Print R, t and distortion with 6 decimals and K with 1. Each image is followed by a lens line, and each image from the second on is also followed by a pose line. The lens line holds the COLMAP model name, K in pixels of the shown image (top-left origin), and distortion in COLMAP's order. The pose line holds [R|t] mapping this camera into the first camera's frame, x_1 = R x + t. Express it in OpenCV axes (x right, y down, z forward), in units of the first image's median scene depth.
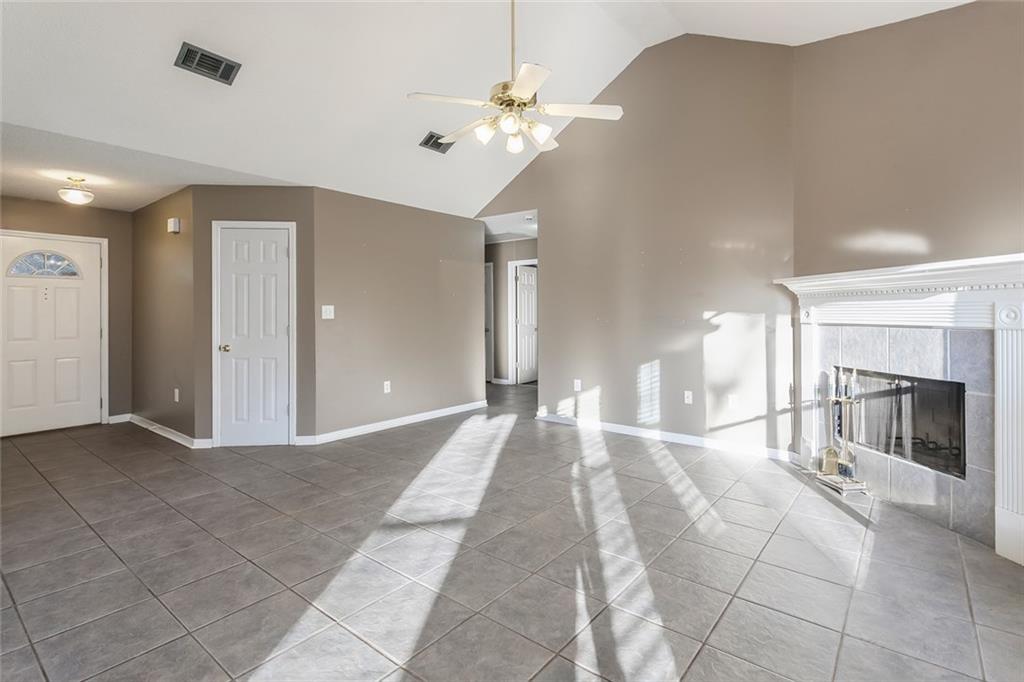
lens RADIAL K [[493.3, 0, 513.6], [0, 493.3, 310.8], [0, 0, 1]] dist [0.009352, -0.000492]
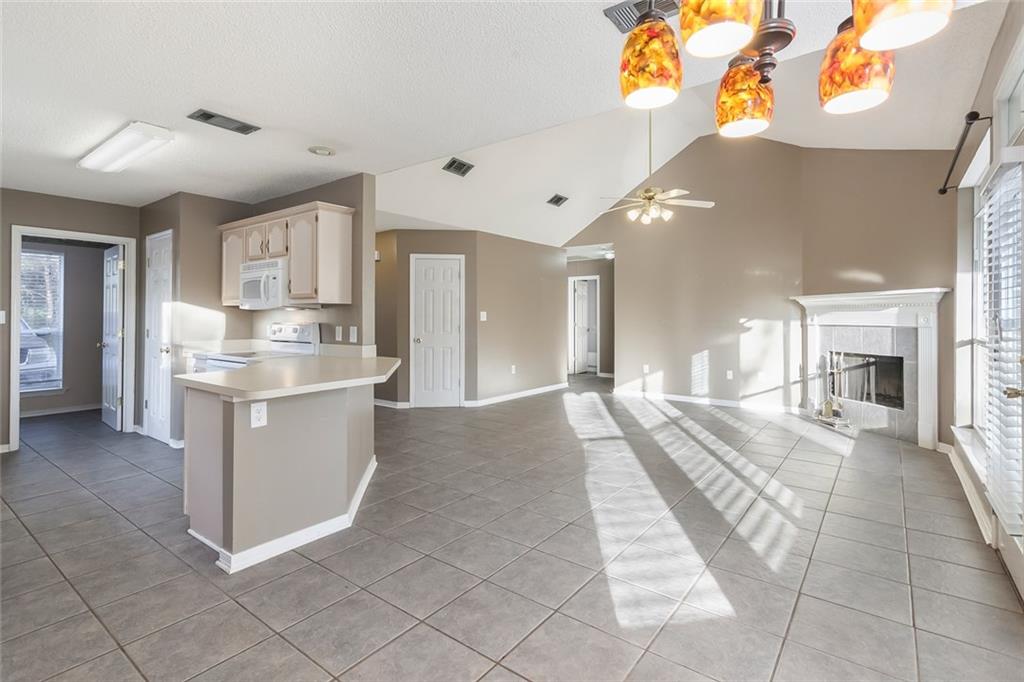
lens RADIAL K [[493.3, 0, 506.3], [0, 493.3, 311.3], [0, 0, 1]] dist [0.009352, -0.000492]
pose [[0.999678, 0.005633, 0.024753, -0.421948], [-0.005395, 0.999939, -0.009666, 0.001912], [-0.024806, 0.009529, 0.999647, -0.557256]]
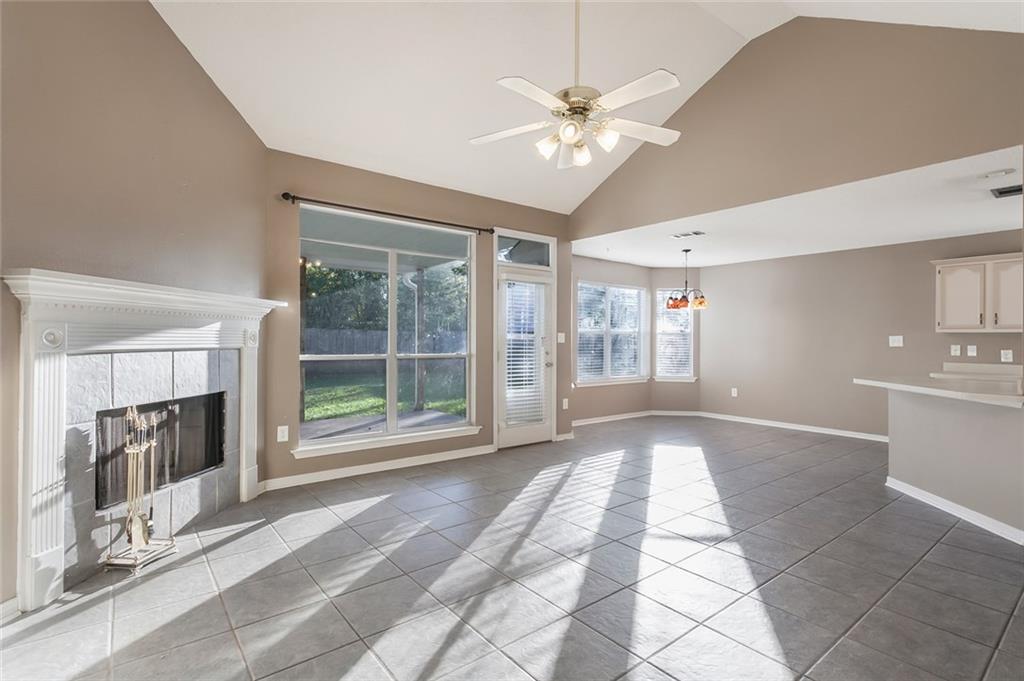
lens RADIAL K [[493.3, 0, 509.0], [0, 493.3, 337.4], [0, 0, 1]] dist [0.009352, -0.000492]
pose [[-0.976681, -0.001565, 0.214690, -0.059305], [-0.003457, 0.999958, -0.008437, 0.010378], [-0.214668, -0.008983, -0.976646, 1.477267]]
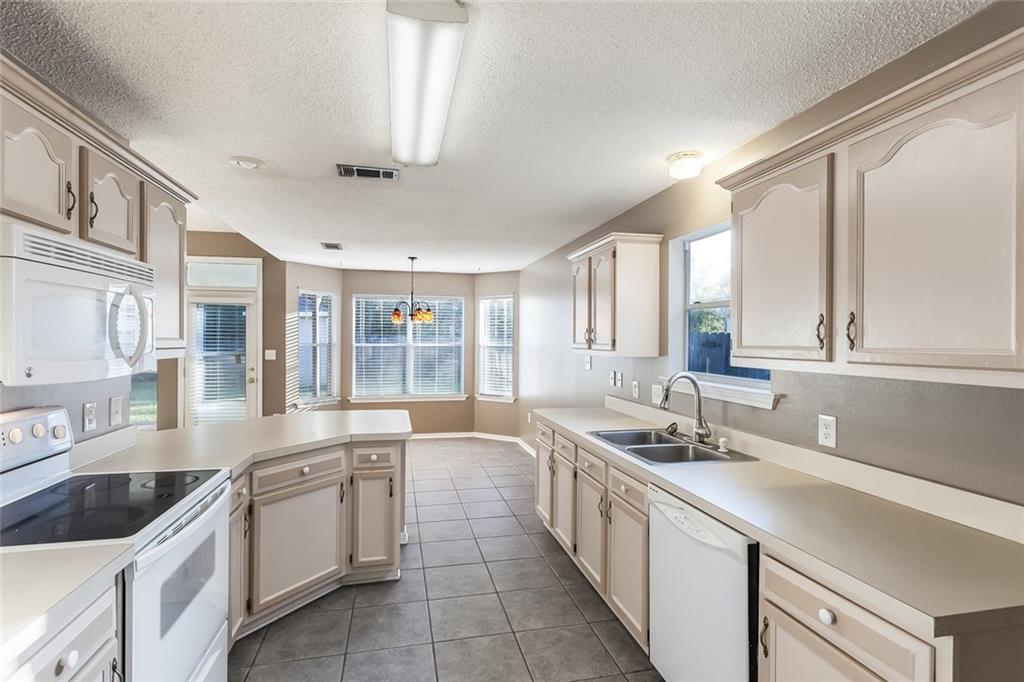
lens RADIAL K [[493.3, 0, 508.8], [0, 493.3, 343.5], [0, 0, 1]] dist [0.009352, -0.000492]
pose [[-0.781102, 0.001916, 0.624400, -1.505611], [-0.001019, 0.999990, -0.004343, -0.031954], [-0.624402, -0.004028, -0.781093, 0.695655]]
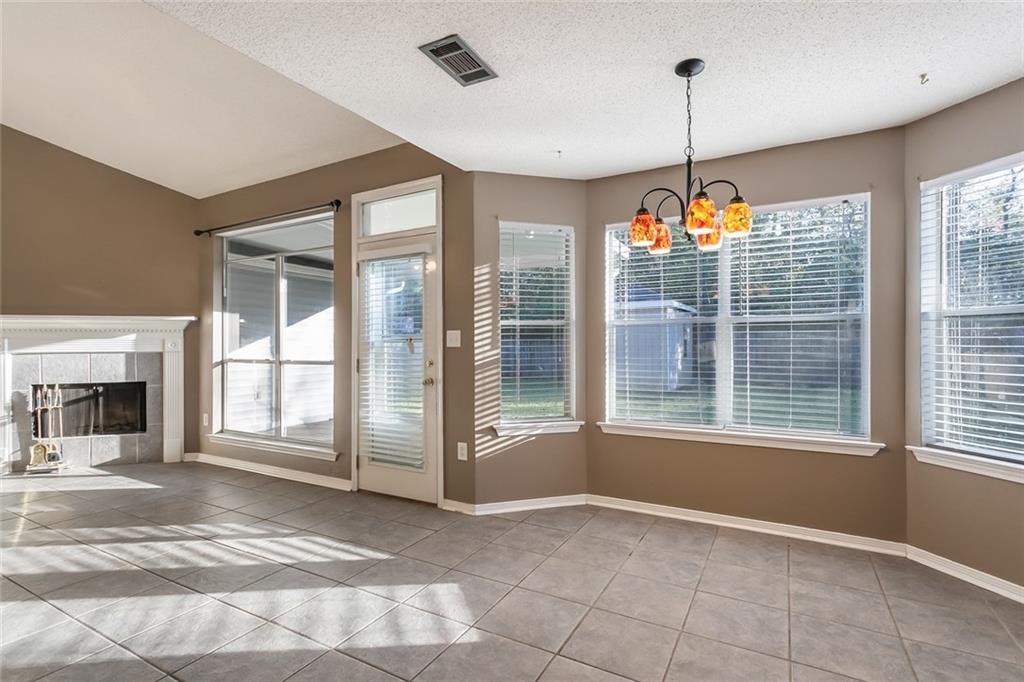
lens RADIAL K [[493.3, 0, 508.6], [0, 493.3, 345.4], [0, 0, 1]] dist [0.009352, -0.000492]
pose [[-0.165754, 0.003692, 0.986160, -0.821911], [0.003306, 0.999989, -0.003188, 0.013841], [-0.986162, 0.002732, -0.165765, -0.029137]]
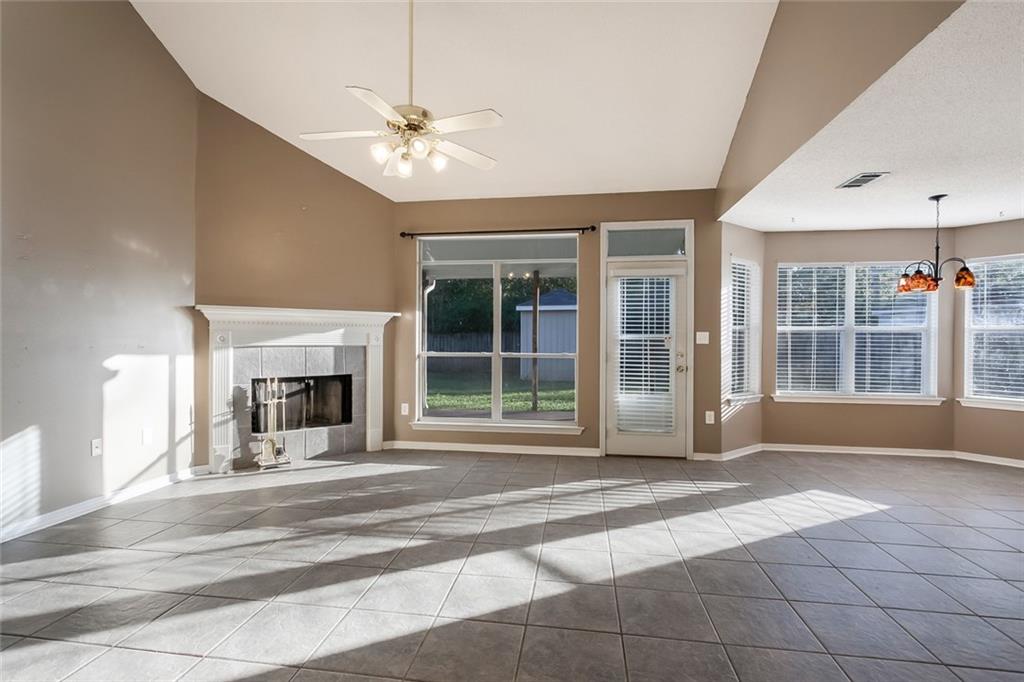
lens RADIAL K [[493.3, 0, 506.4], [0, 493.3, 339.8], [0, 0, 1]] dist [0.009352, -0.000492]
pose [[-0.511109, 0.000123, 0.859516, -0.744124], [-0.005119, 0.999982, -0.003187, 0.010155], [-0.859500, -0.006029, -0.511099, 1.033858]]
